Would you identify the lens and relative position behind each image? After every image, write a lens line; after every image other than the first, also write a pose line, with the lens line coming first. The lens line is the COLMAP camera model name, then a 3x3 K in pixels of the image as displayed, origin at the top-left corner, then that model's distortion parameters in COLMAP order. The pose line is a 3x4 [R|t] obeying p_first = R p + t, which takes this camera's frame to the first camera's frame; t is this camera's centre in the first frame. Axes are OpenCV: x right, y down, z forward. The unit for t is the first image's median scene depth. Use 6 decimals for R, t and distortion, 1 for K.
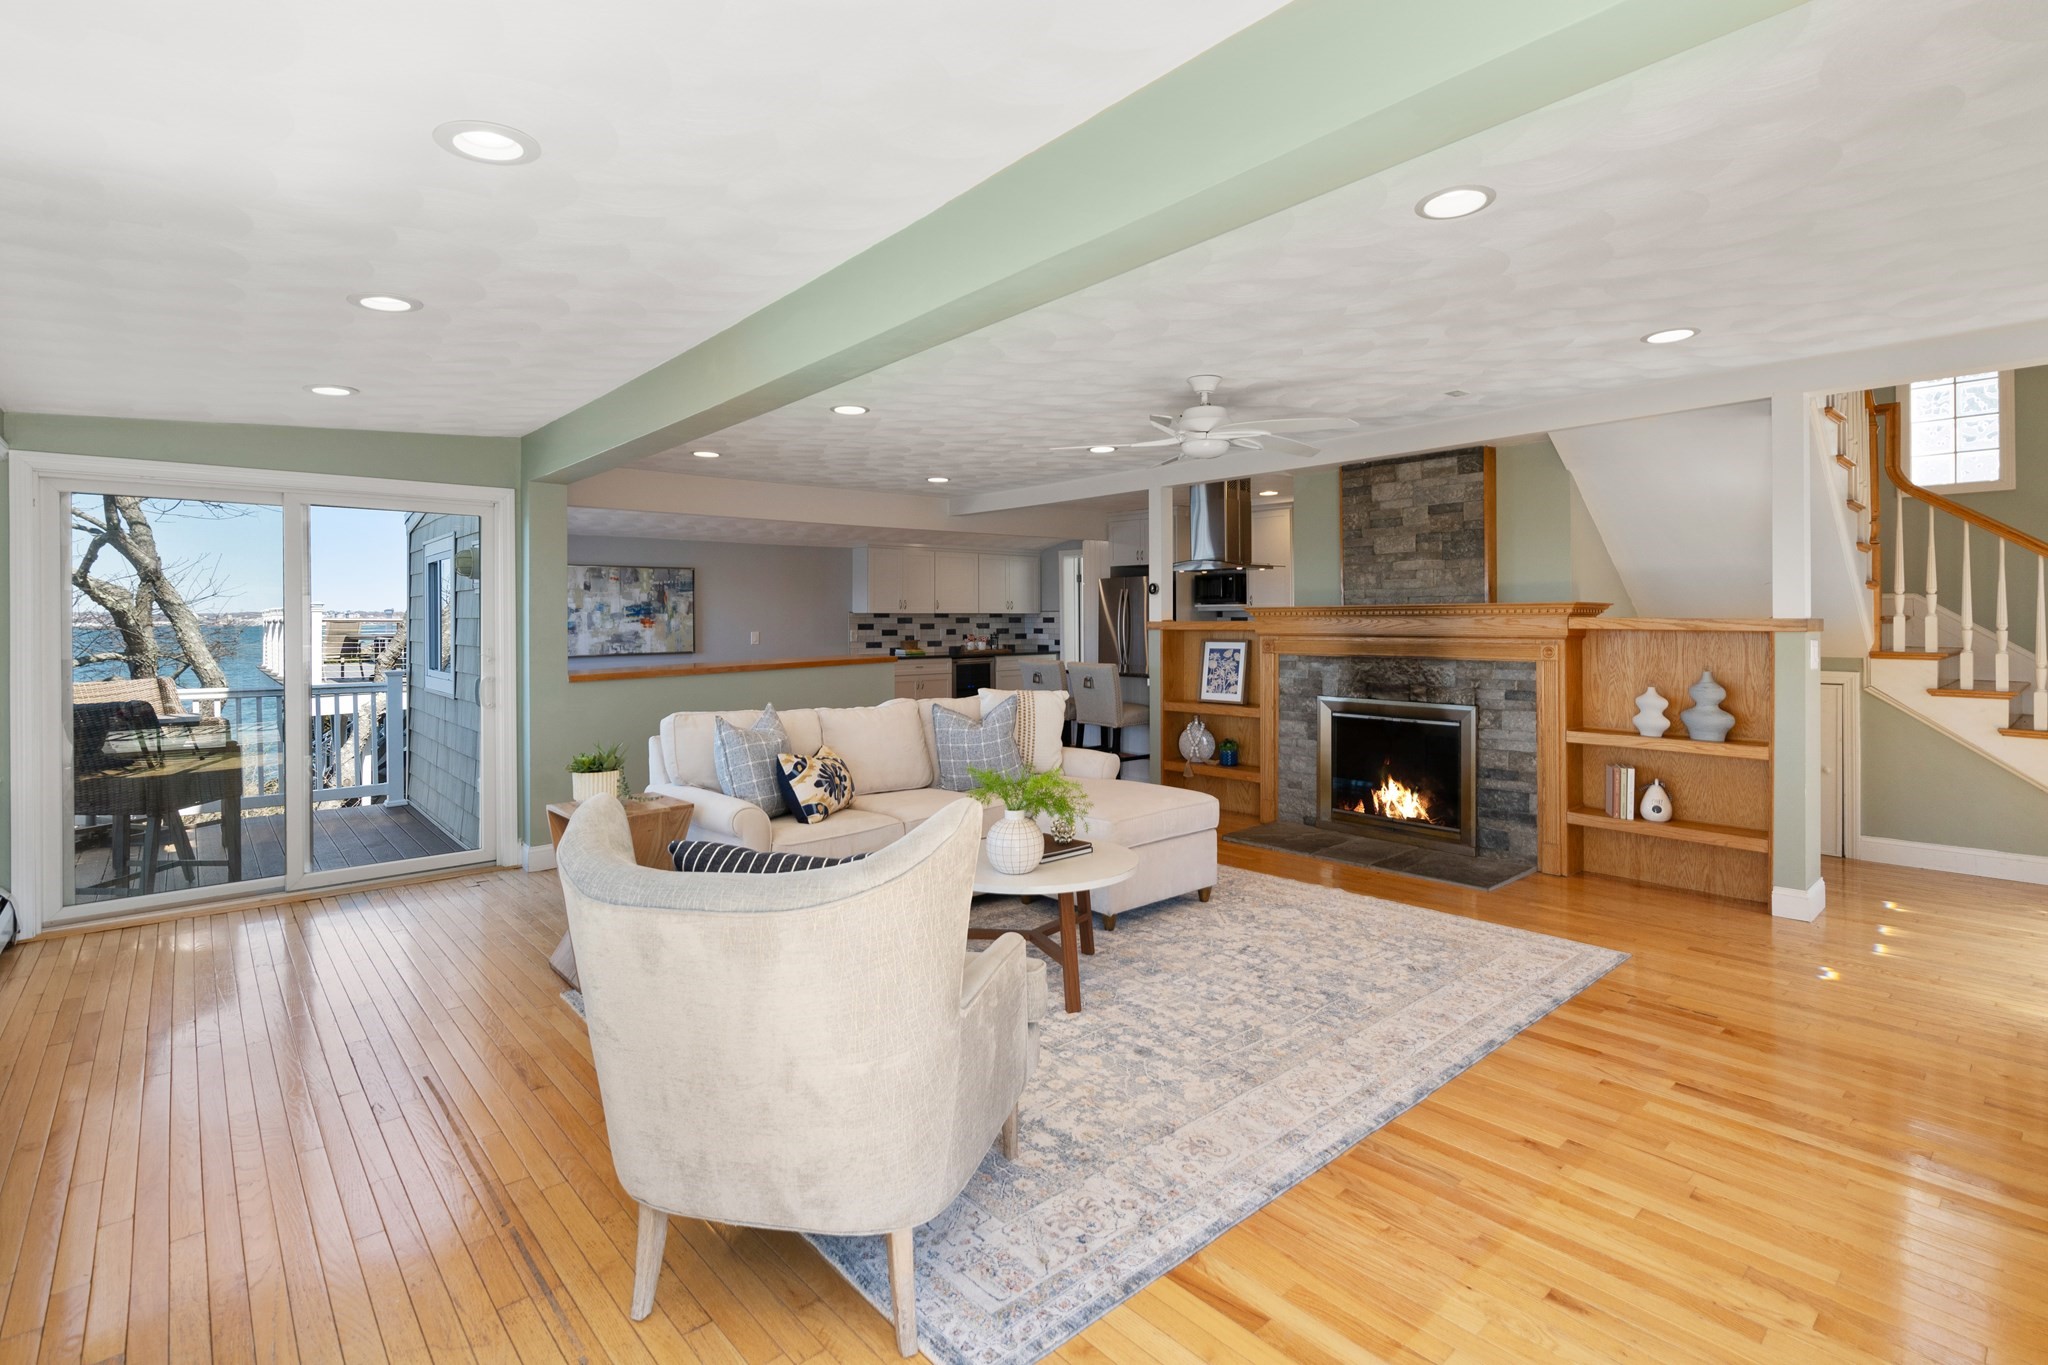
lens RADIAL K [[959.2, 0, 1039.1], [0, 959.2, 621.5], [0, 0, 1]] dist [0.000682, -0.000067]
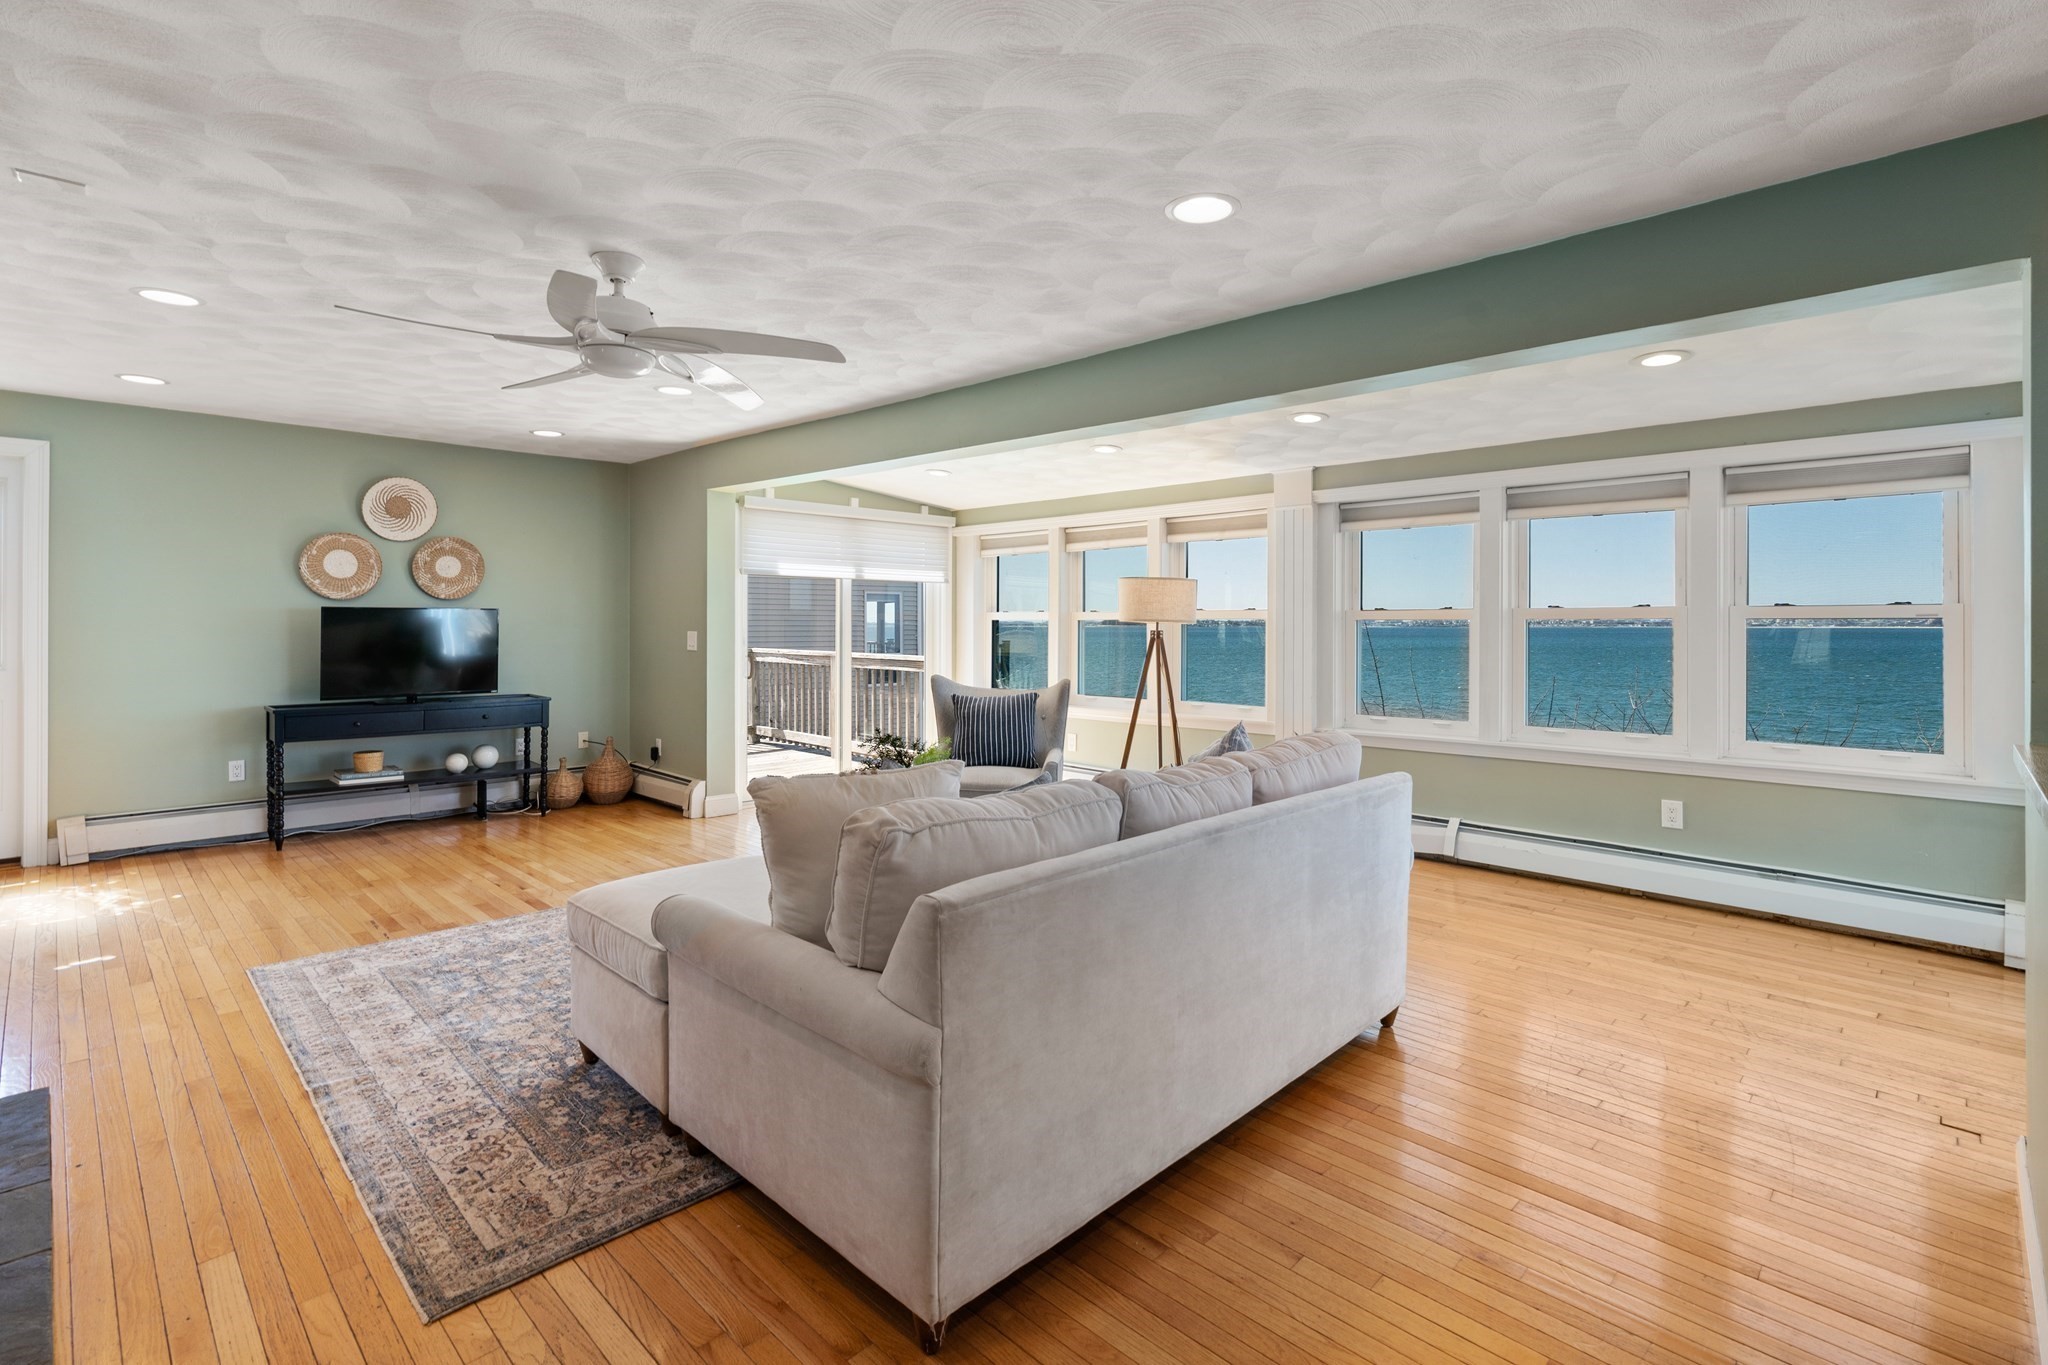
lens RADIAL K [[959.2, 0, 1039.1], [0, 959.2, 621.5], [0, 0, 1]] dist [0.000682, -0.000067]
pose [[-0.997599, 0.001615, -0.069231, -0.061612], [0.001716, 0.999998, -0.001405, 0.004241], [0.069229, -0.001520, -0.997600, 1.311093]]
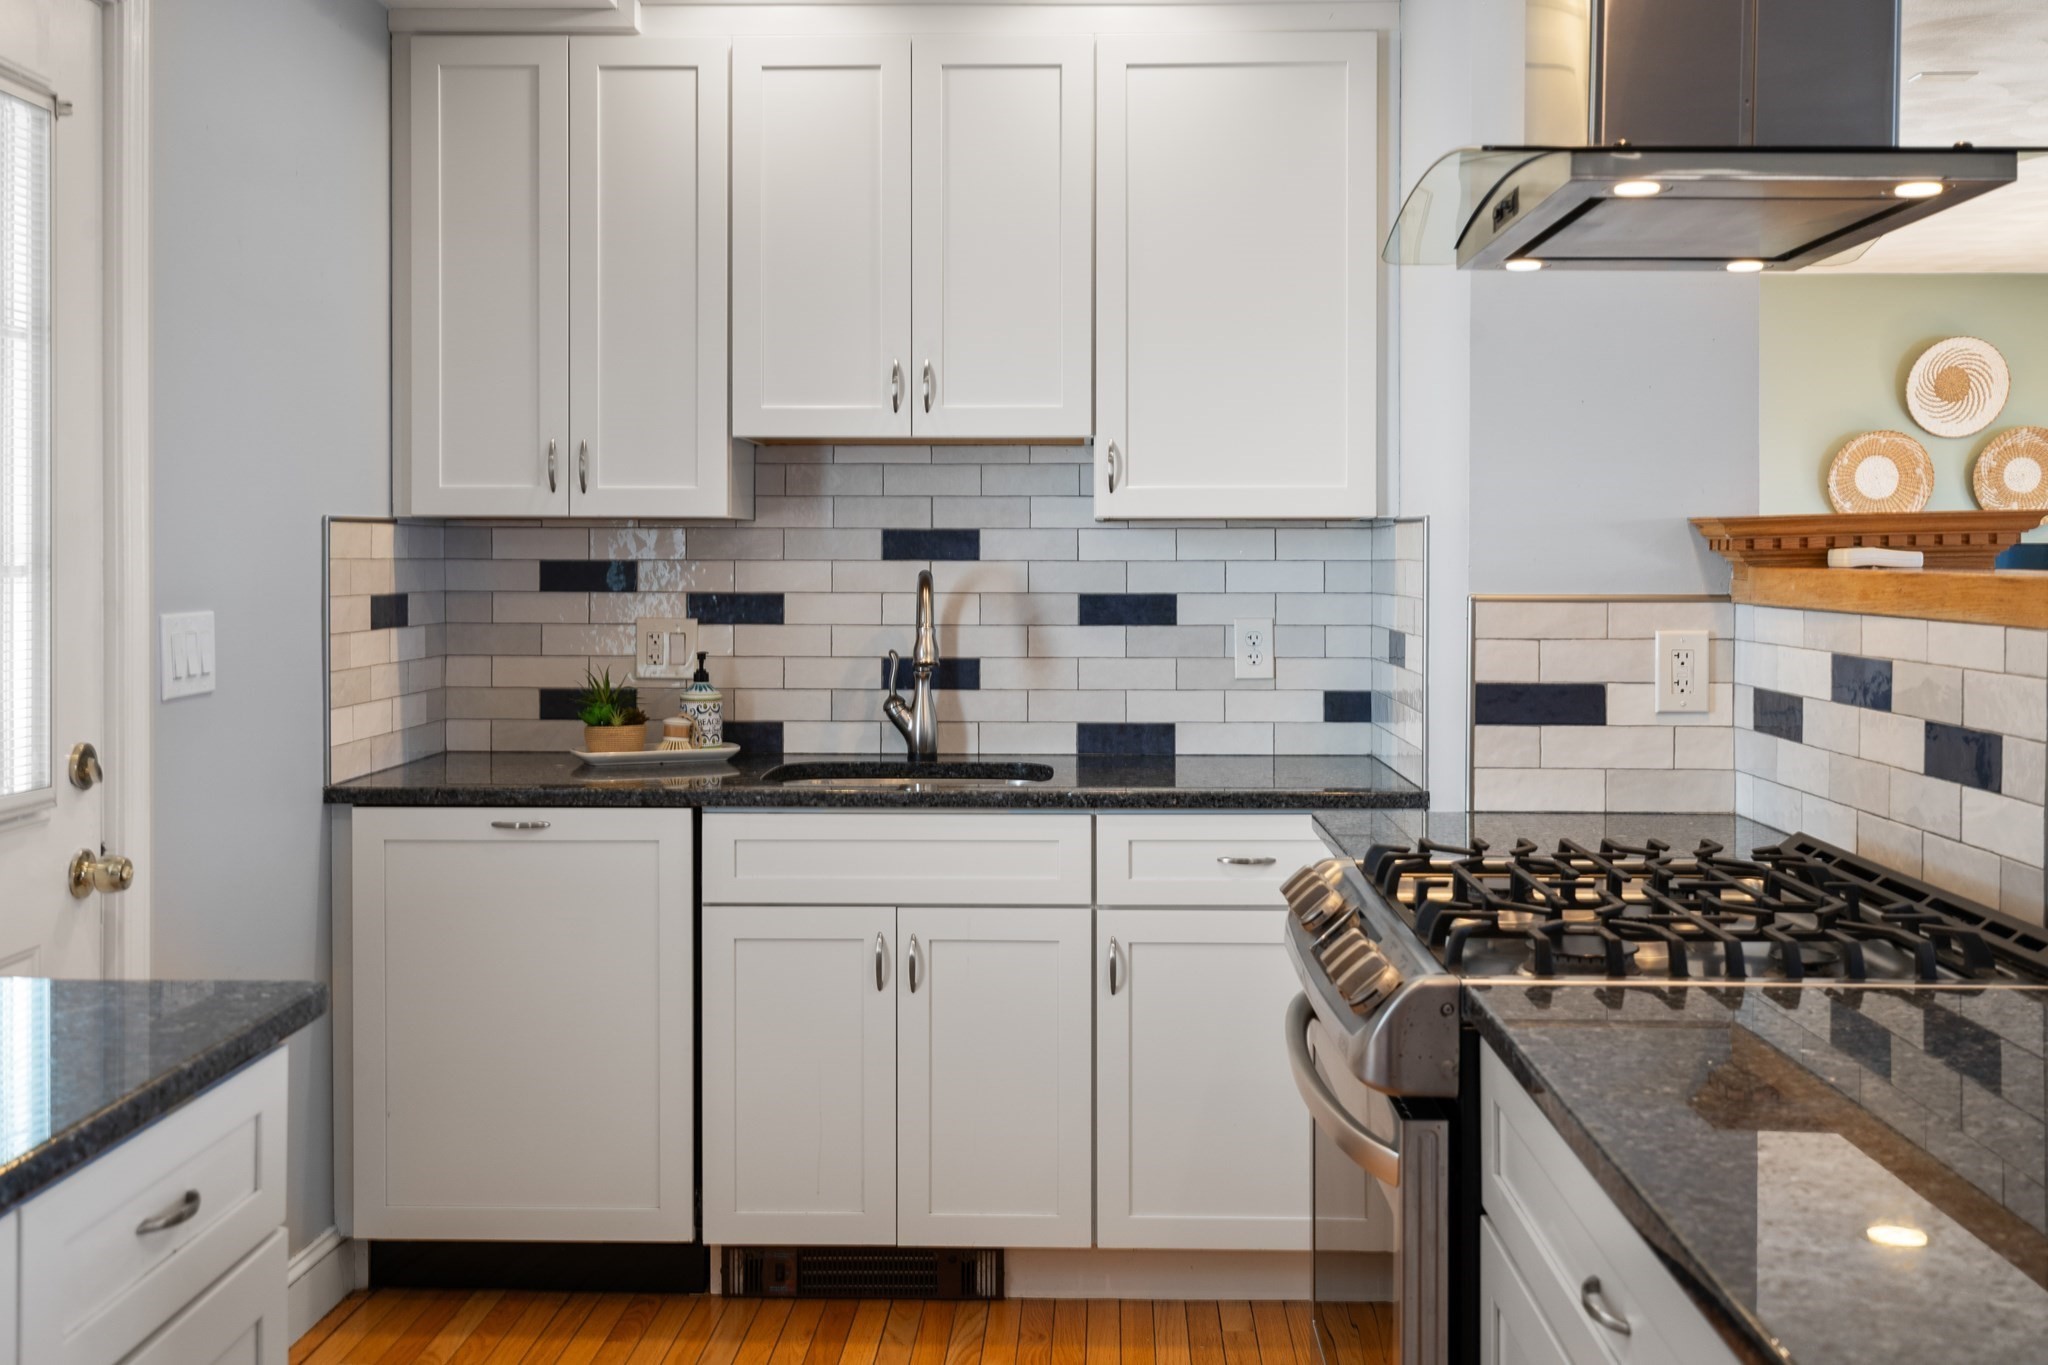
lens RADIAL K [[2048.4, 0, 1029.2], [0, 2048.4, 570.8], [0, 0, 1]] dist [-0.007996, -0.006235]
pose [[-0.723145, 0.000135, 0.690696, 0.053547], [0.003446, 0.999988, 0.003412, -0.001493], [-0.690688, 0.004847, -0.723137, 1.696971]]
